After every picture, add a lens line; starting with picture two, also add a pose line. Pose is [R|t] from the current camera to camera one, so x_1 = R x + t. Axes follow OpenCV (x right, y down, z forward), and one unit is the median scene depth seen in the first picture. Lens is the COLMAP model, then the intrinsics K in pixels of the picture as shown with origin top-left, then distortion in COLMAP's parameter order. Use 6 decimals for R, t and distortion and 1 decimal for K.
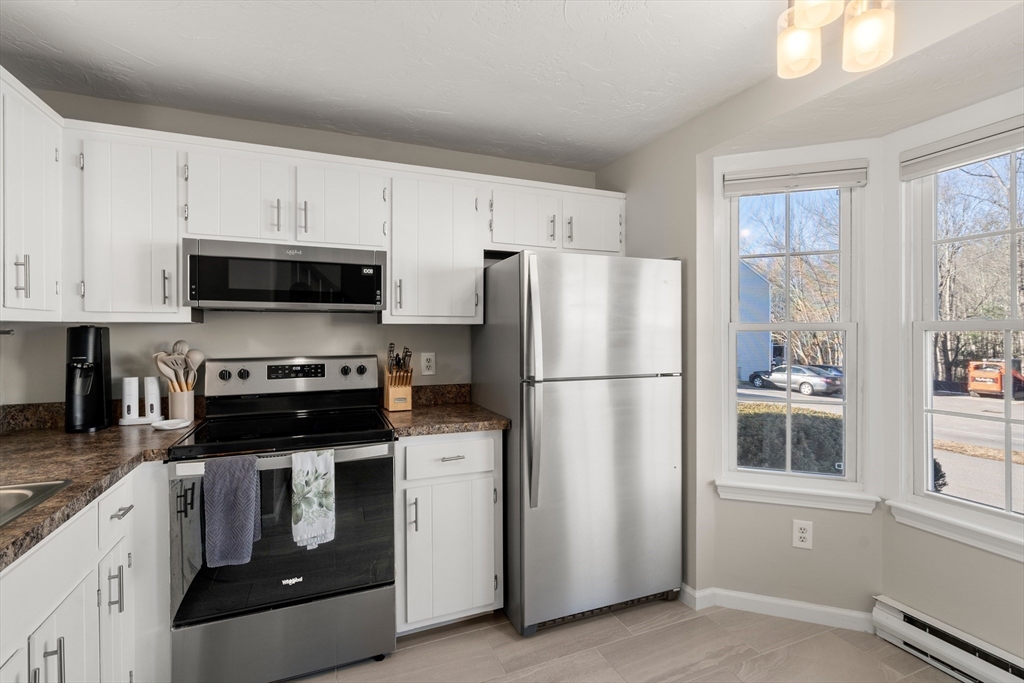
lens RADIAL K [[473.9, 0, 511.5], [0, 473.9, 335.9], [0, 0, 1]] dist [0.002647, 0.002019]
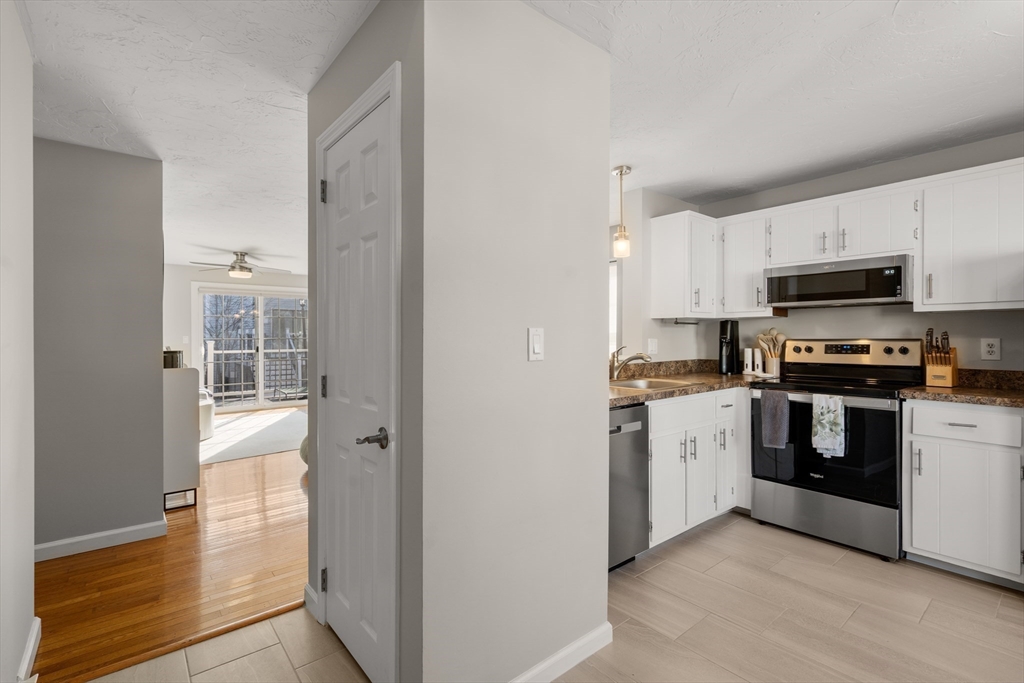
lens RADIAL K [[473.9, 0, 508.5], [0, 473.9, 338.0], [0, 0, 1]] dist [0.002647, 0.002019]
pose [[0.293462, 0.004575, -0.955960, 0.648267], [-0.005020, 0.999982, 0.003245, 0.047044], [0.955958, 0.003846, 0.293479, -0.391865]]
